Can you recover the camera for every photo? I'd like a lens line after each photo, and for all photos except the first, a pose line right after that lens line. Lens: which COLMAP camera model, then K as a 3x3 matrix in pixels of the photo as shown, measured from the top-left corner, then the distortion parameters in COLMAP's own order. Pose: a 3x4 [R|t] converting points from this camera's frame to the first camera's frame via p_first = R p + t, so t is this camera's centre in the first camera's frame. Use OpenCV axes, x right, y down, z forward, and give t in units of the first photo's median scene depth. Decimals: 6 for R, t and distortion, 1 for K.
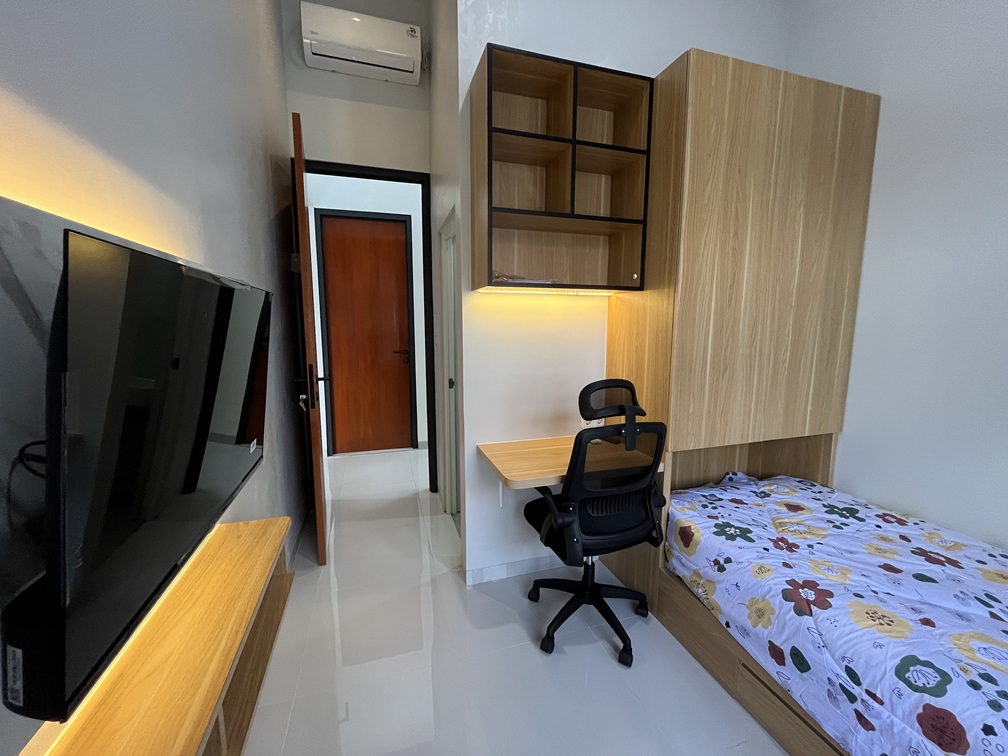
lens RADIAL K [[407.5, 0, 502.6], [0, 407.5, 377.4], [0, 0, 1]] dist [-0.002787, 0.001231]
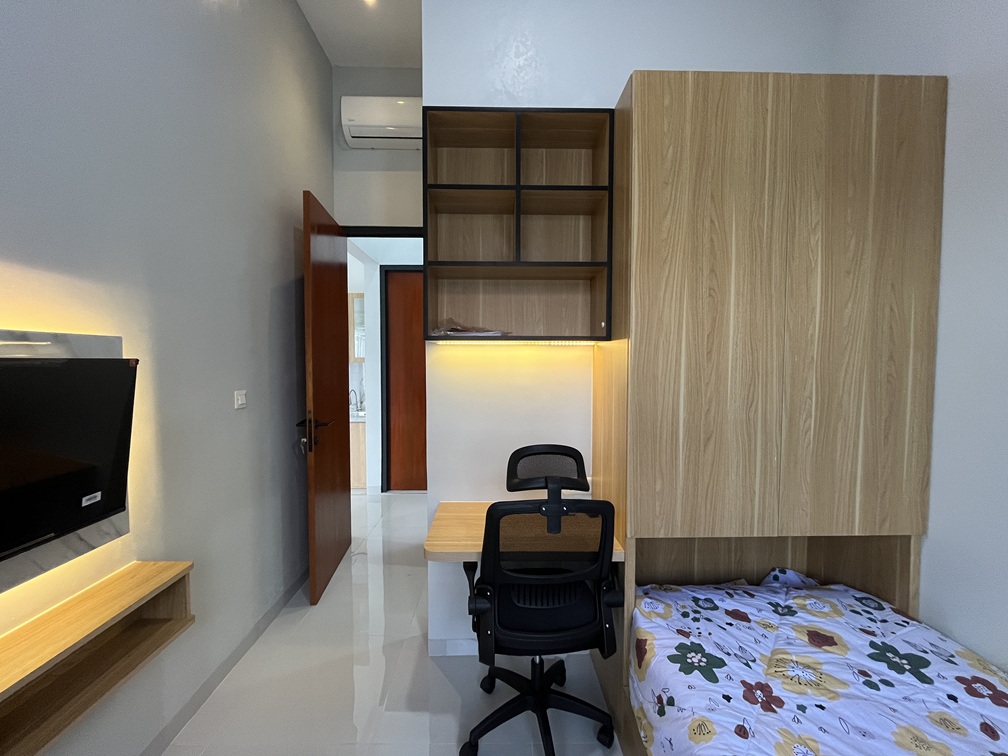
lens RADIAL K [[407.5, 0, 502.8], [0, 407.5, 377.3], [0, 0, 1]] dist [-0.002787, 0.001231]
pose [[0.958590, 0.012109, -0.284533, 0.389705], [-0.038723, 0.995359, -0.088099, -0.052970], [0.282146, 0.095469, 0.954610, 0.122829]]
